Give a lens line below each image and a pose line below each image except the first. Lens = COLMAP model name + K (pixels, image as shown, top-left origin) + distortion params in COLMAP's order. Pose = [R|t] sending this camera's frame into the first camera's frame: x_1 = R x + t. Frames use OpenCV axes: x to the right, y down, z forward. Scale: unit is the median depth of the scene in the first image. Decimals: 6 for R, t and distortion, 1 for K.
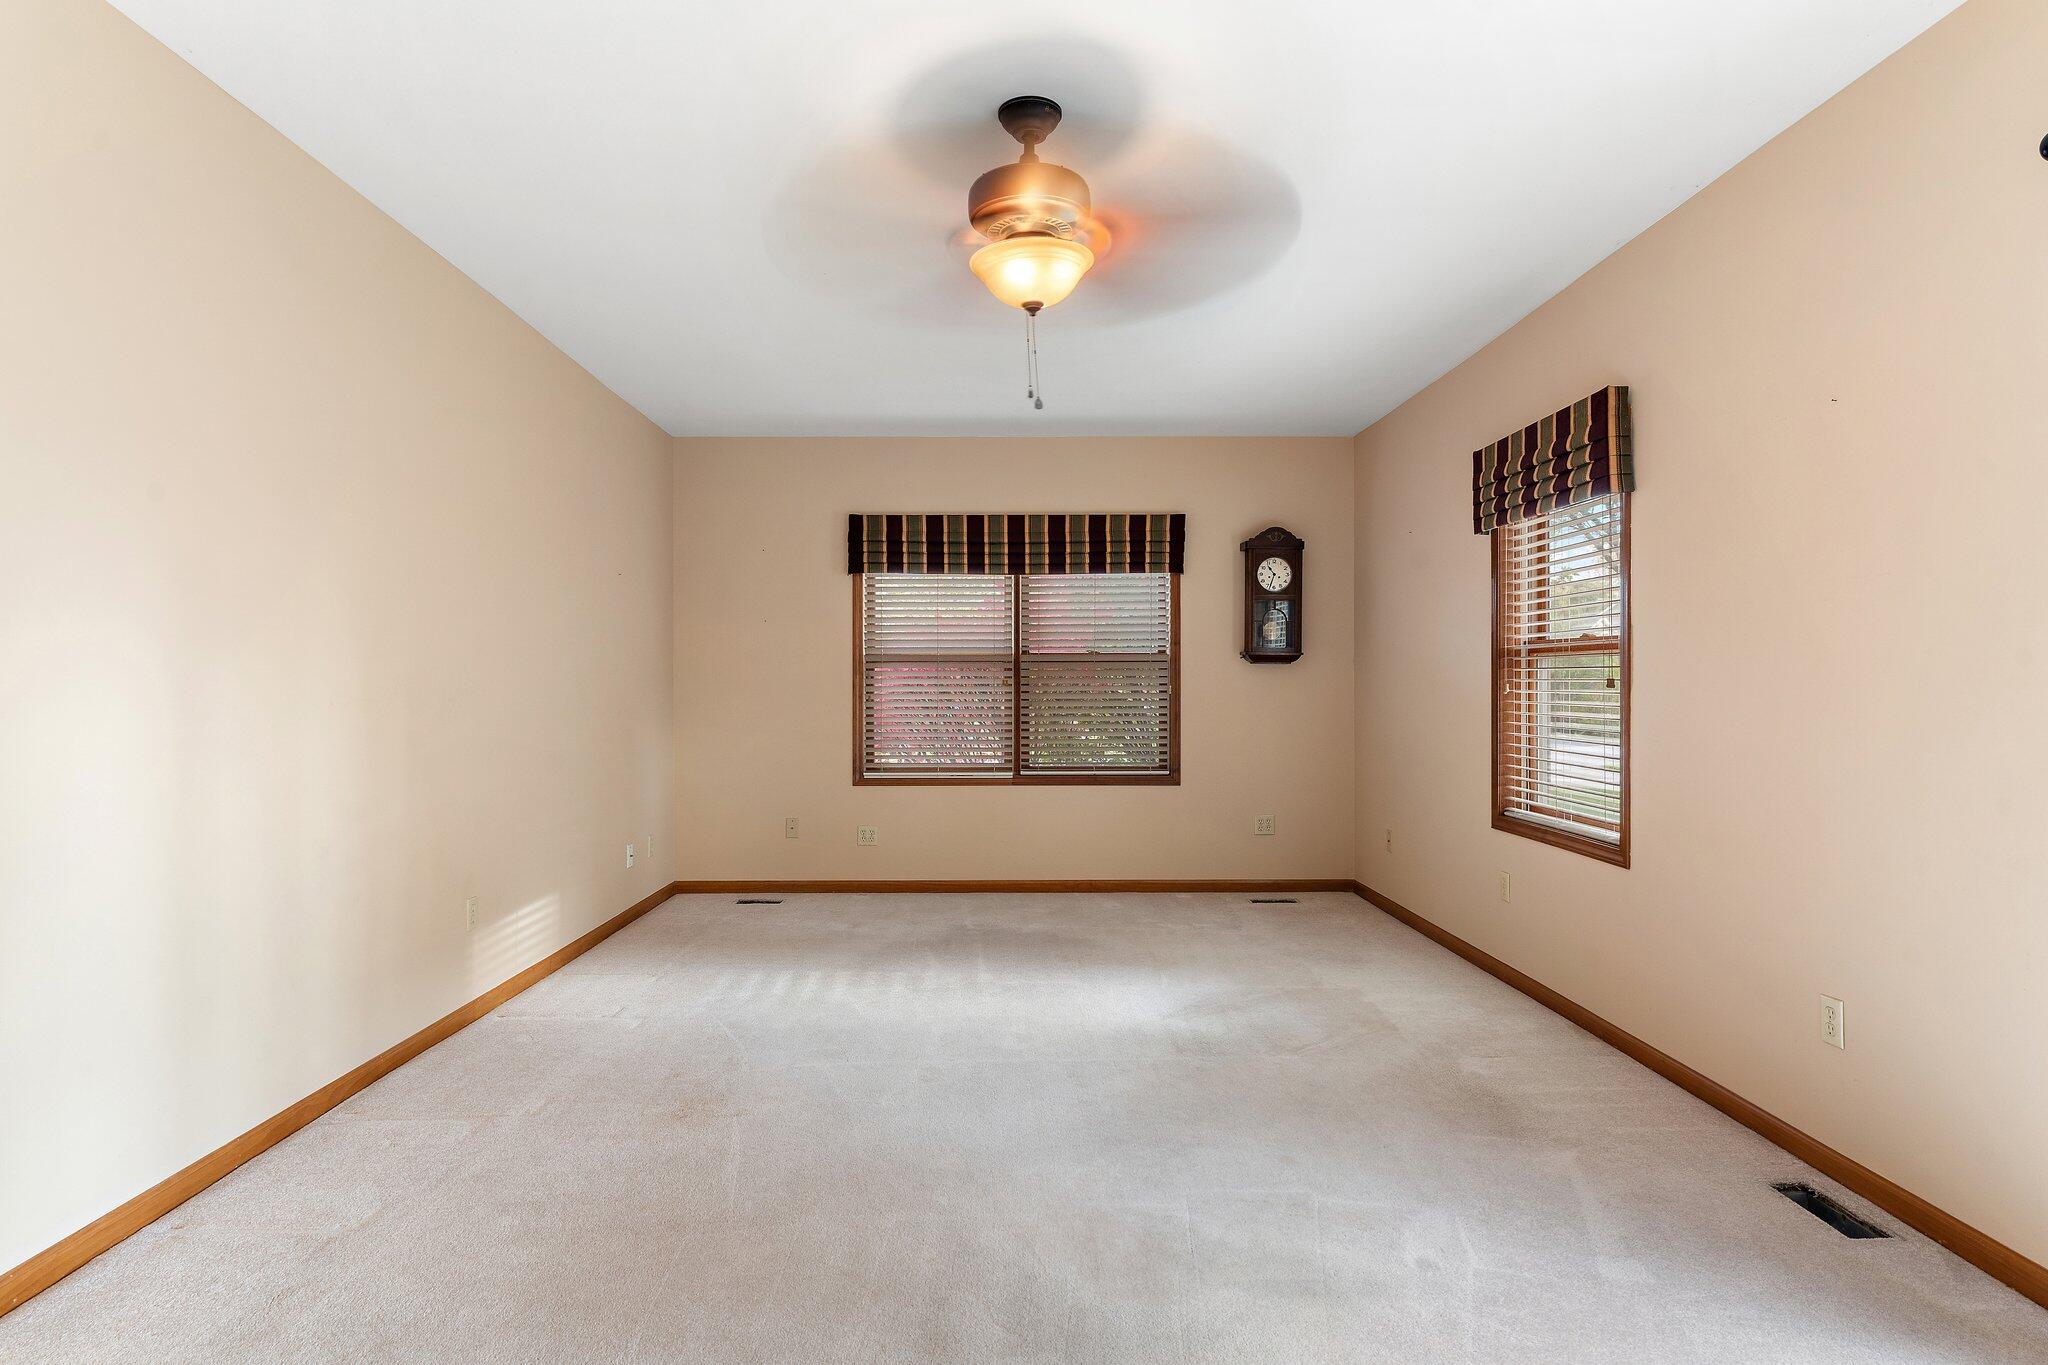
lens RADIAL K [[1091.2, 0, 1026.3], [0, 1091.2, 674.4], [0, 0, 1]] dist [-0.000363, -0.000697]
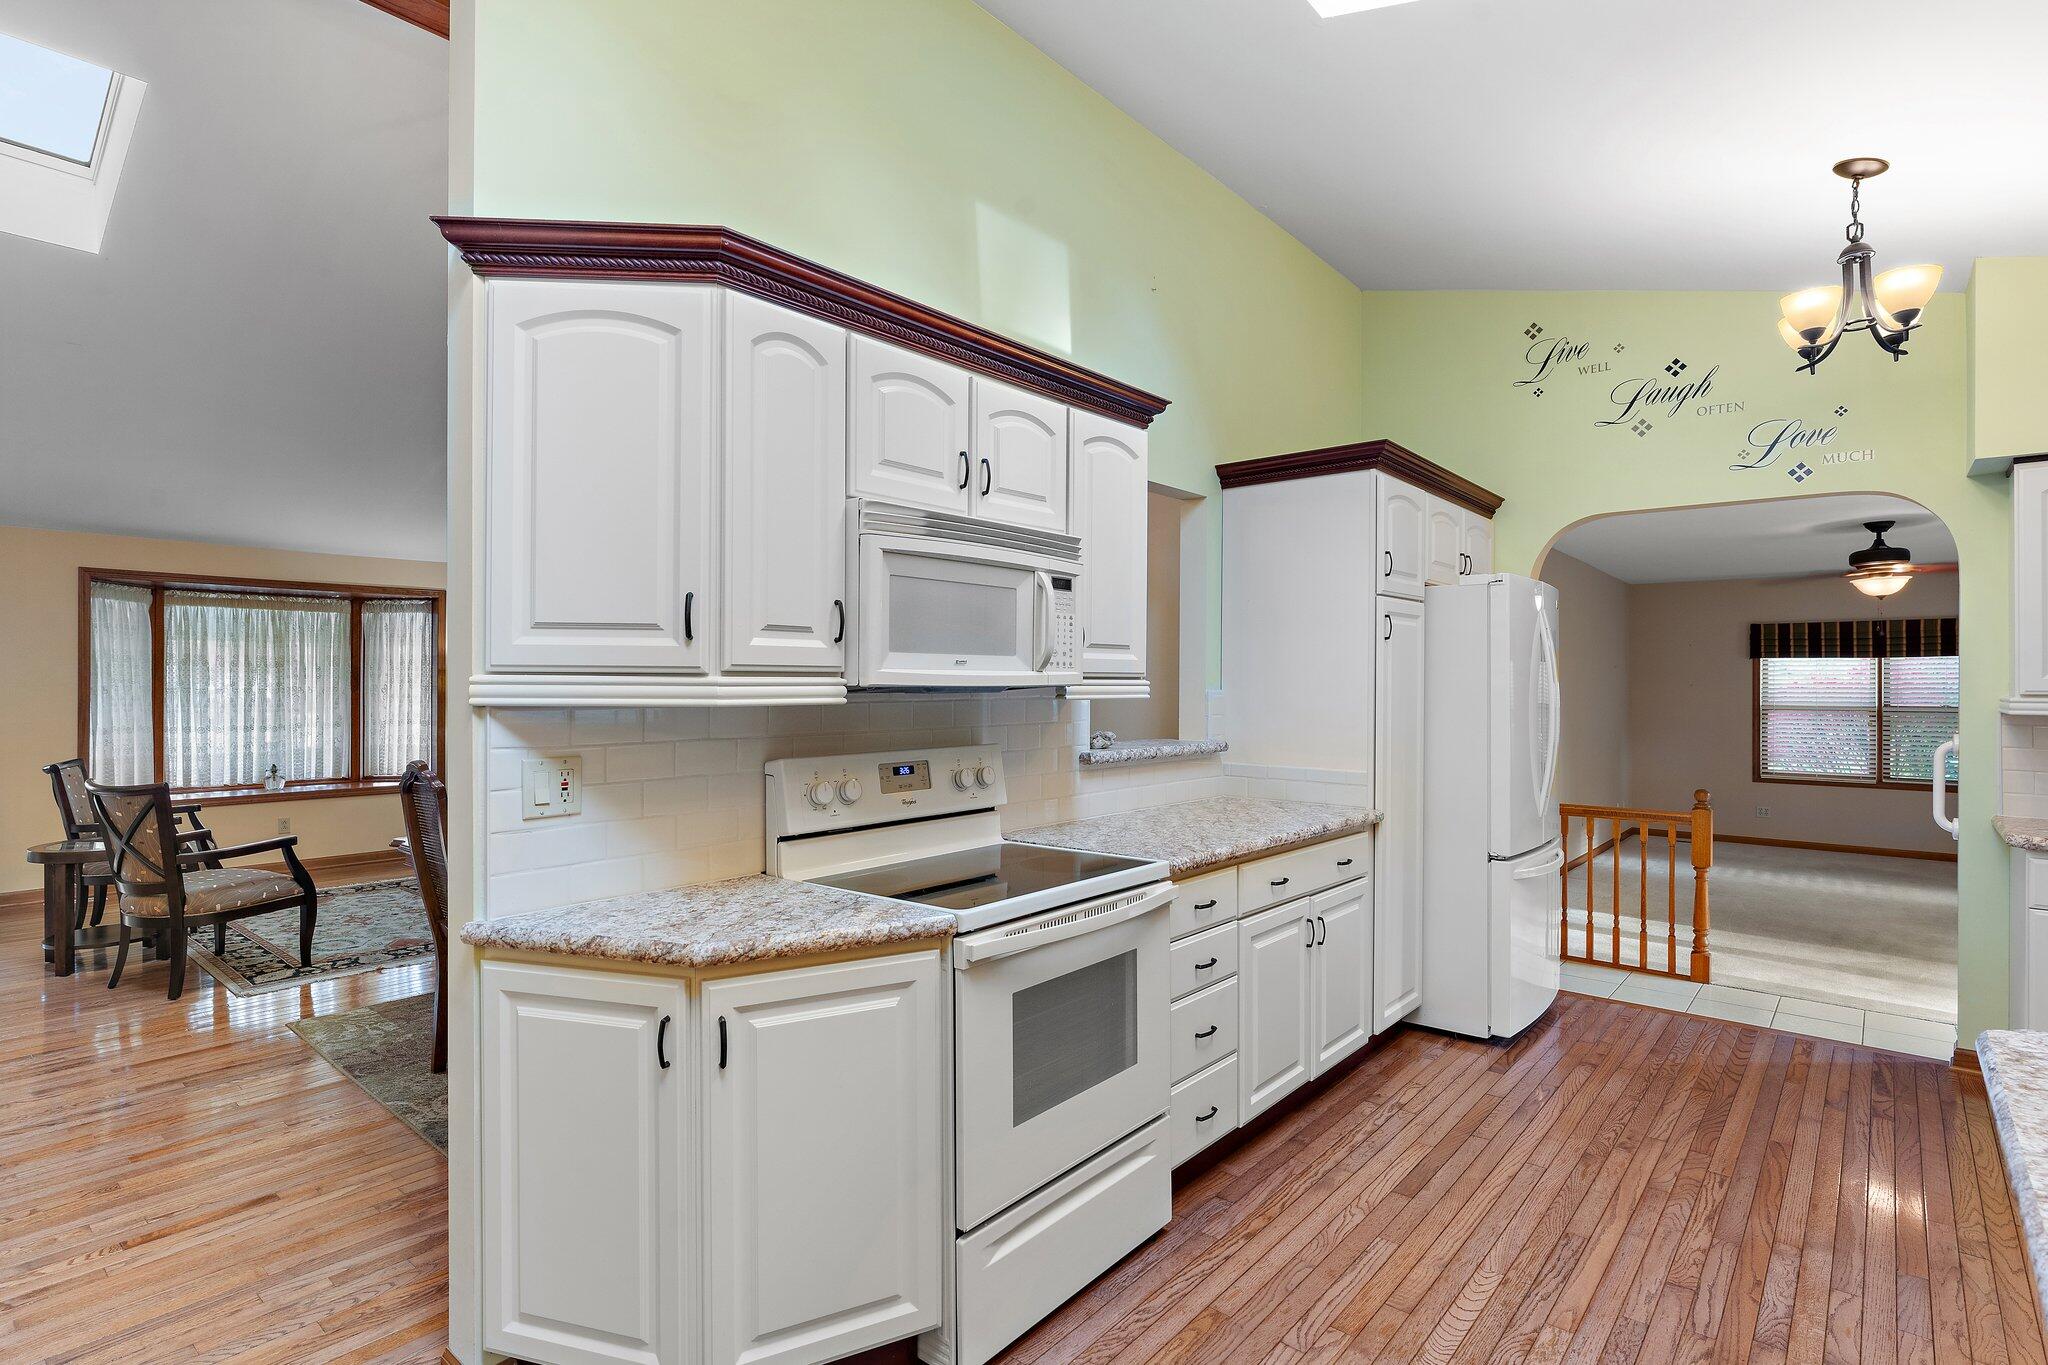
lens RADIAL K [[1004.6, 0, 1018.1], [0, 1004.6, 676.8], [0, 0, 1]] dist [0.000628, -0.000701]
pose [[0.747904, -0.000398, -0.663806, 0.025413], [0.003863, 0.999985, 0.003753, -0.076086], [0.663795, -0.005372, 0.747895, -0.977038]]
